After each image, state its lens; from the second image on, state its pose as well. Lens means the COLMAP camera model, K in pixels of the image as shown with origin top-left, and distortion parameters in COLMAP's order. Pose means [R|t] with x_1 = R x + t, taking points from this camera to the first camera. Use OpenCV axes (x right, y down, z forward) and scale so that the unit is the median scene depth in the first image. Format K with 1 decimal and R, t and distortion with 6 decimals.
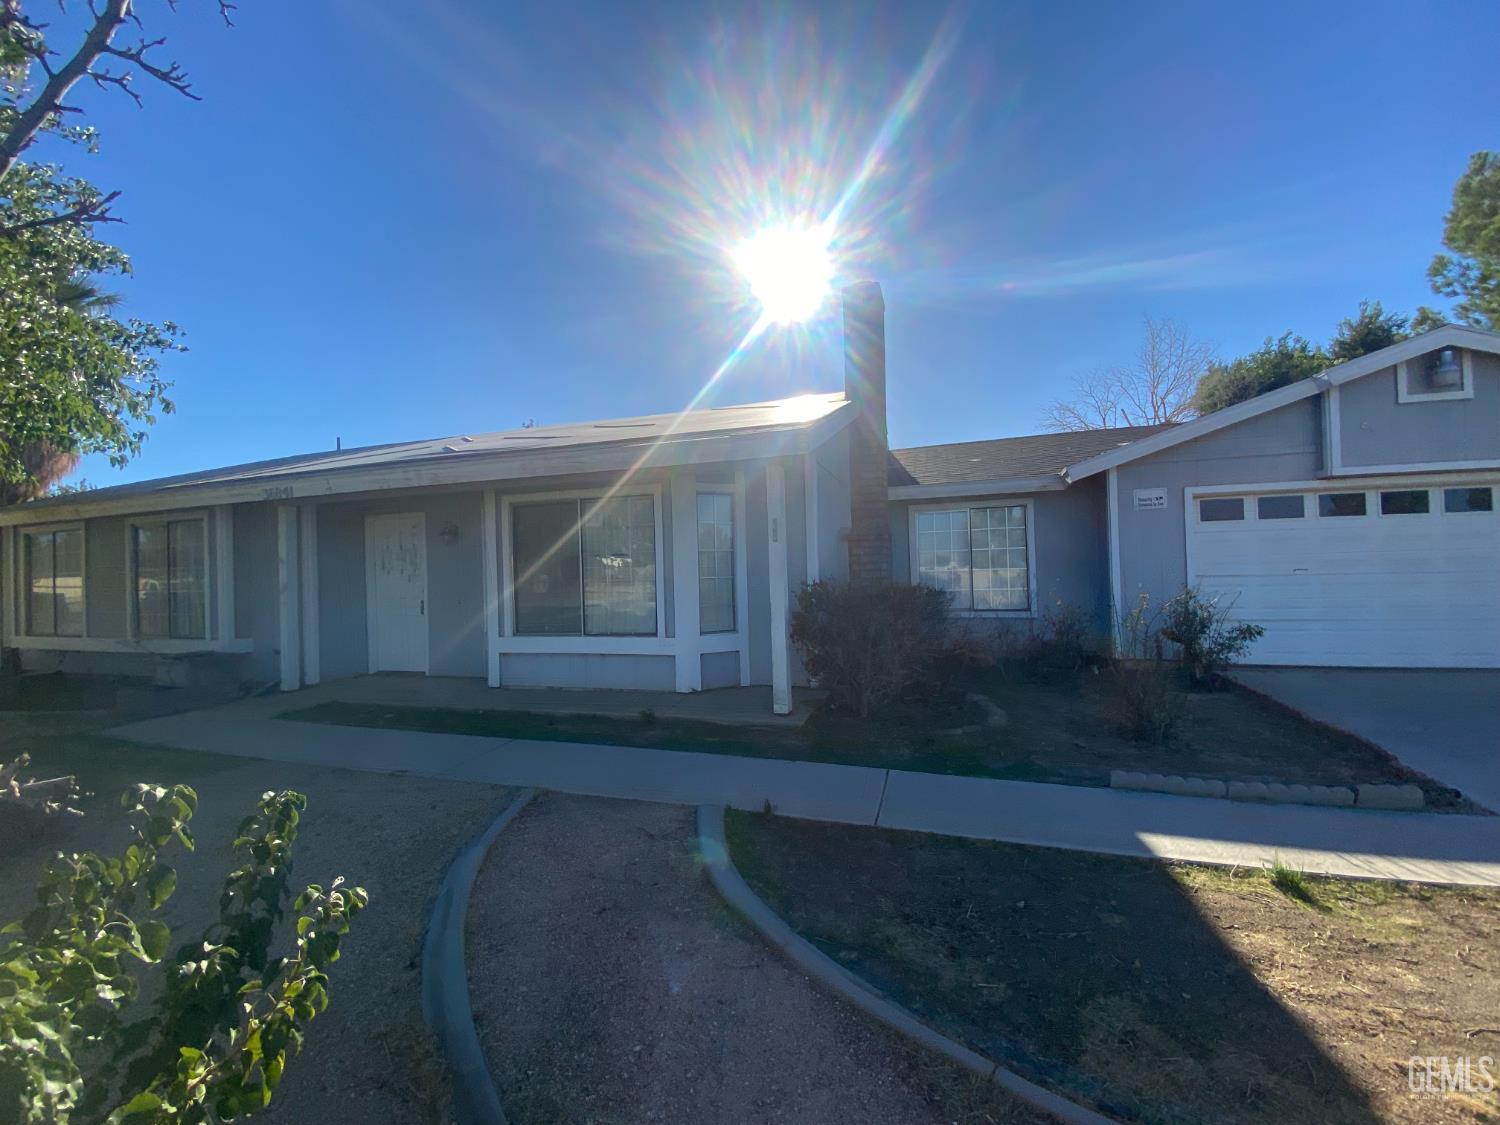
lens RADIAL K [[611.8, 0, 744.5], [0, 611.8, 571.2], [0, 0, 1]] dist [0.013753, -0.015543]
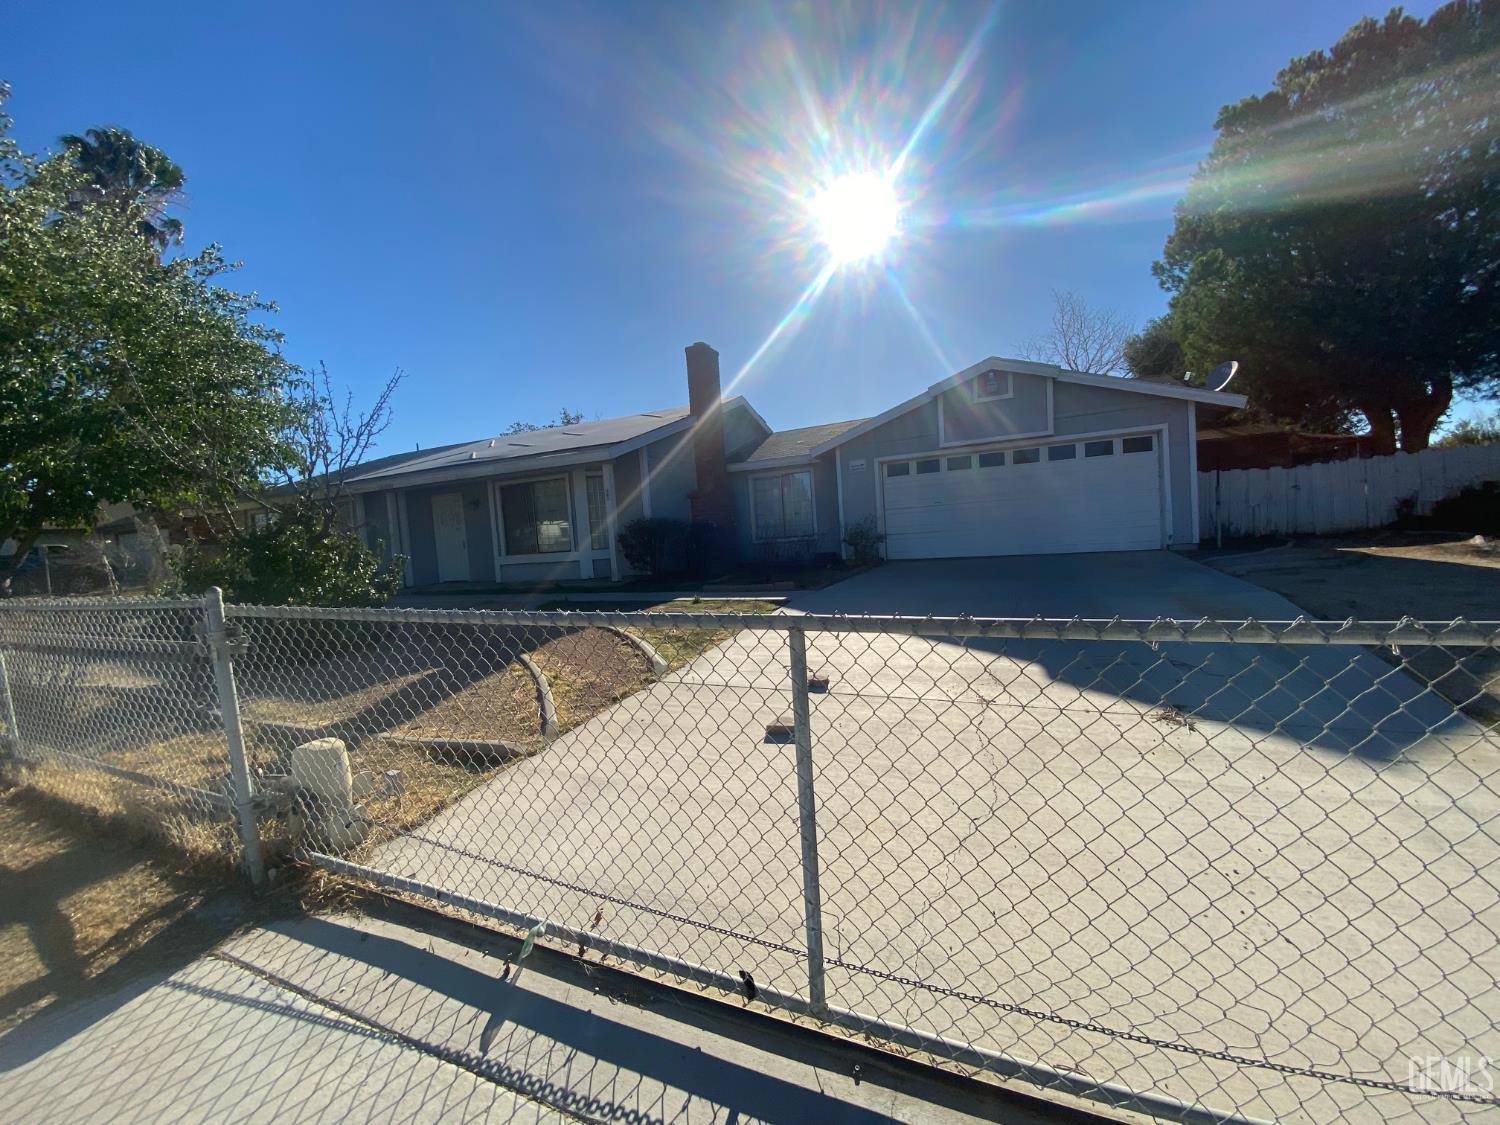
lens RADIAL K [[611.8, 0, 751.1], [0, 611.8, 561.8], [0, 0, 1]] dist [0.013753, -0.015543]
pose [[0.990972, -0.031241, -0.130380, 0.697967], [0.038394, 0.997872, 0.052709, 0.058141], [0.128456, -0.057239, 0.990062, -0.873189]]
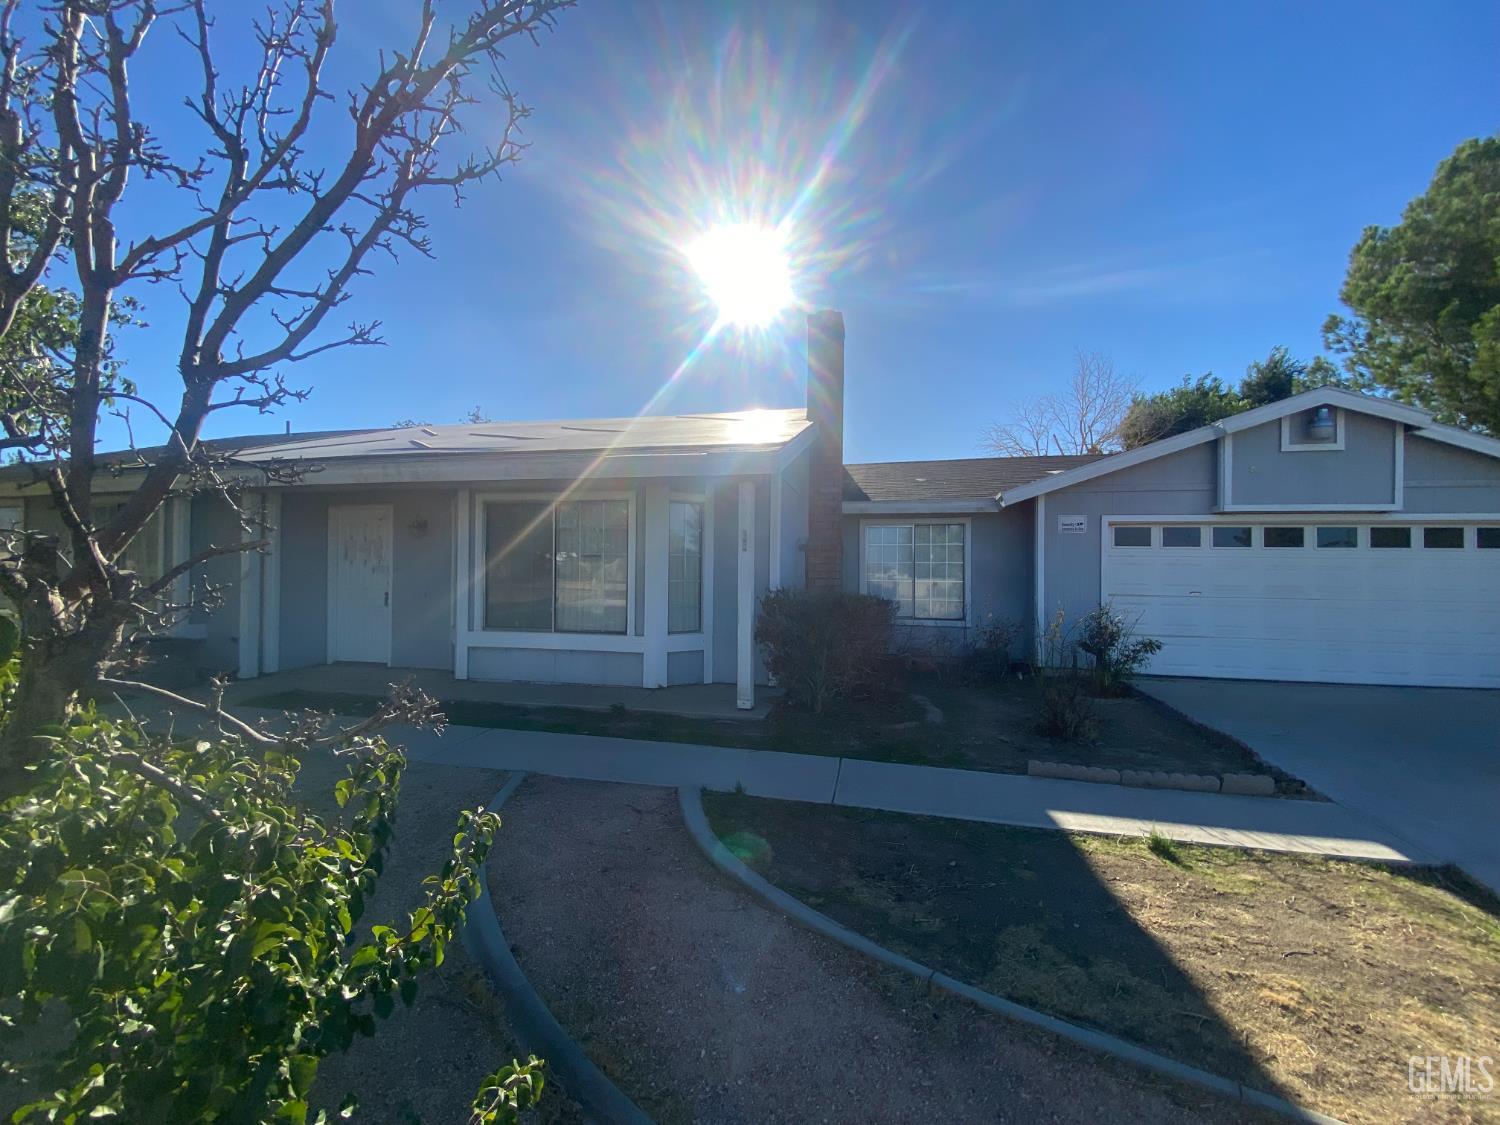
lens RADIAL K [[611.8, 0, 742.3], [0, 611.8, 569.5], [0, 0, 1]] dist [0.013753, -0.015543]
pose [[0.995520, 0.037392, 0.086849, -0.039223], [-0.037039, 0.999298, -0.005665, -0.008186], [-0.087000, 0.002423, 0.996205, -0.075272]]
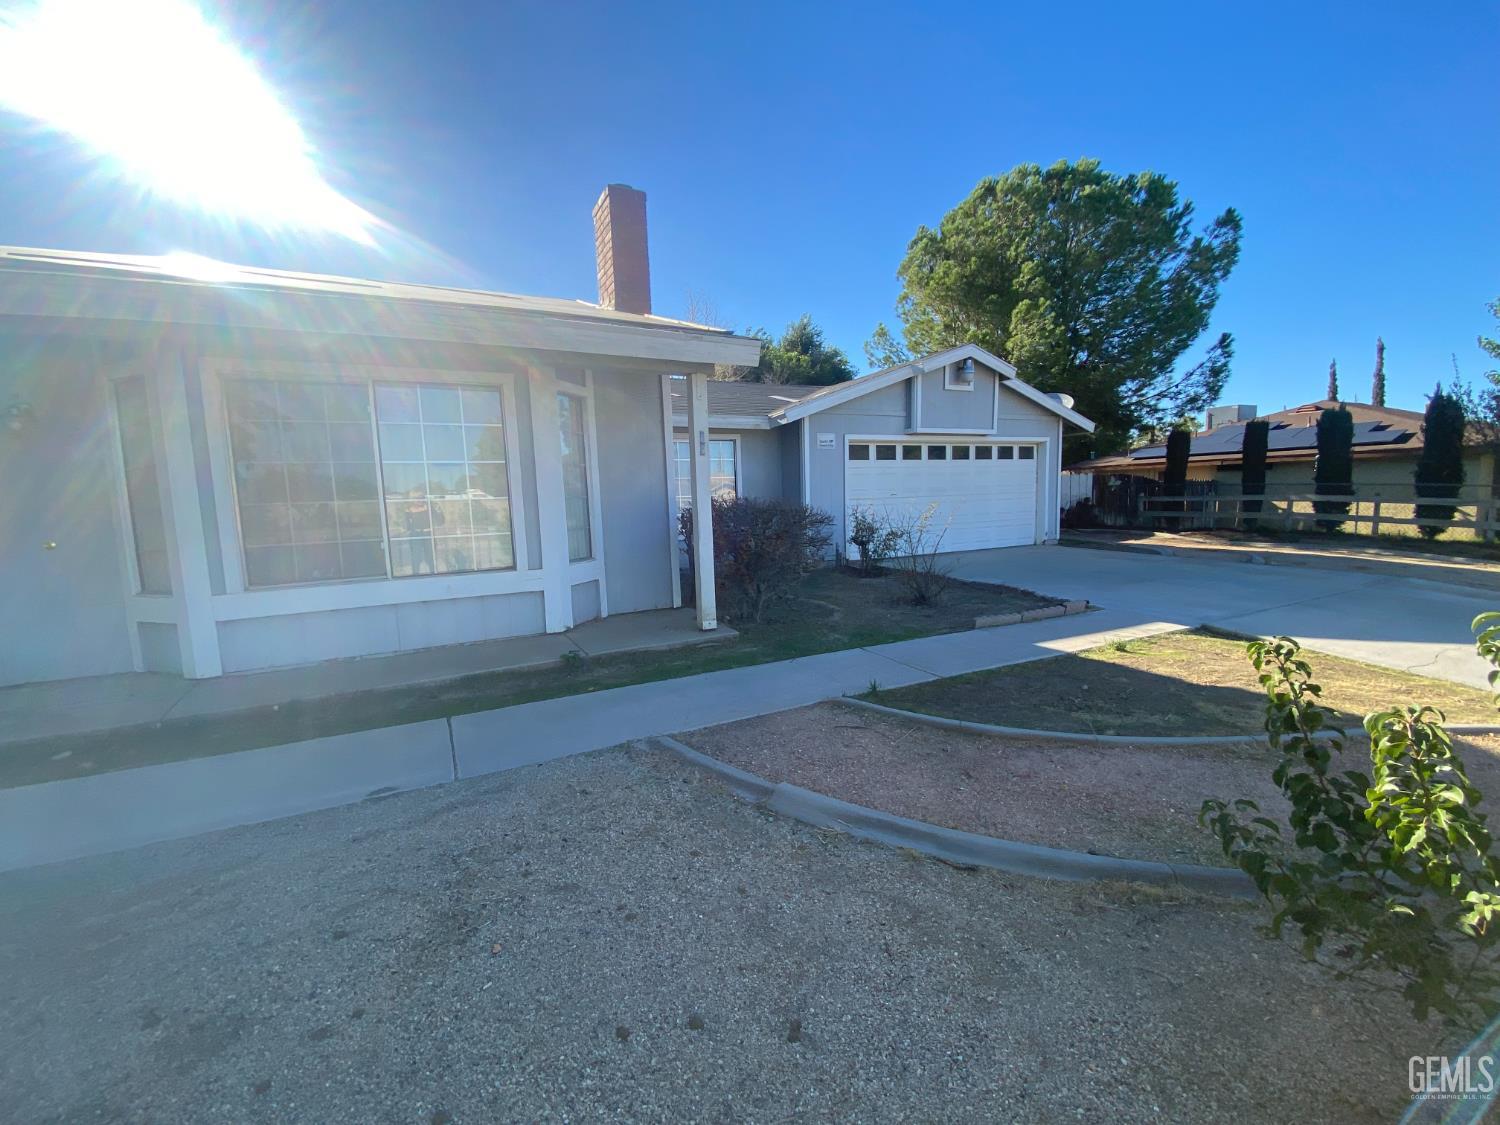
lens RADIAL K [[611.8, 0, 738.6], [0, 611.8, 570.5], [0, 0, 1]] dist [0.013753, -0.015543]
pose [[0.707982, -0.081498, 0.701513, -0.510915], [0.017180, 0.995013, 0.098256, 0.032882], [-0.706022, -0.057511, 0.705851, 0.221316]]
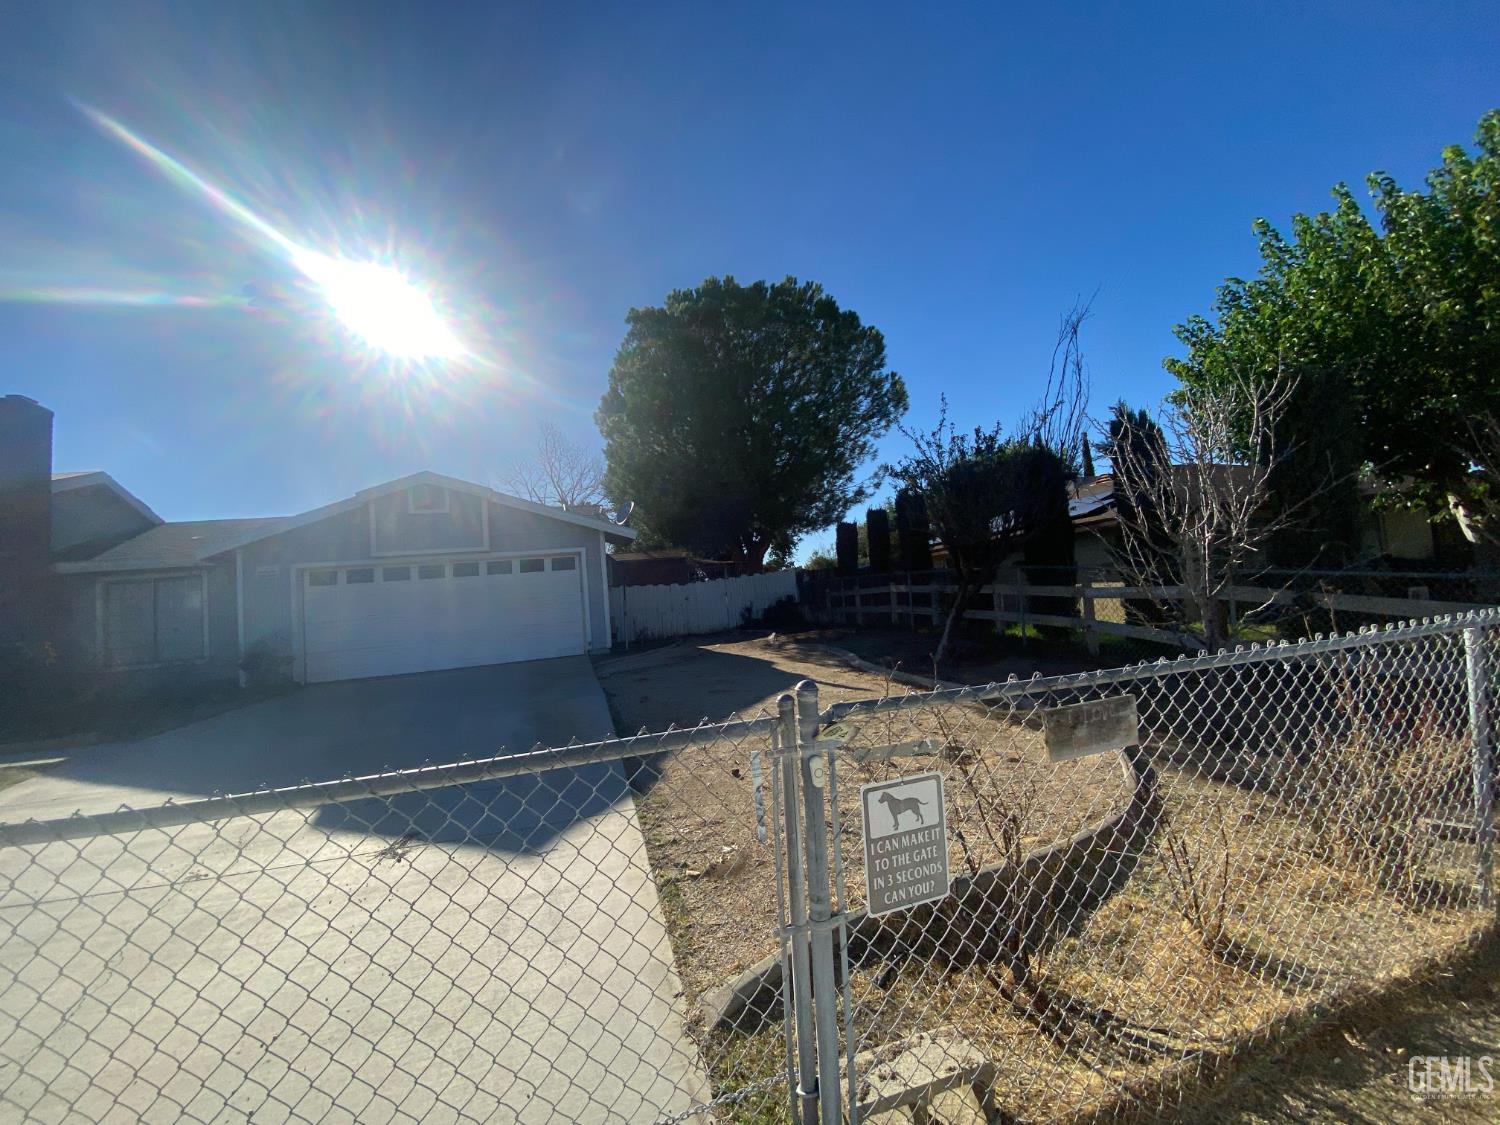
lens RADIAL K [[611.8, 0, 750.4], [0, 611.8, 569.6], [0, 0, 1]] dist [0.013753, -0.015543]
pose [[0.827221, -0.016451, 0.561636, 0.951652], [0.060965, 0.996298, -0.060611, 0.038209], [-0.558559, 0.084379, 0.825162, -0.956613]]
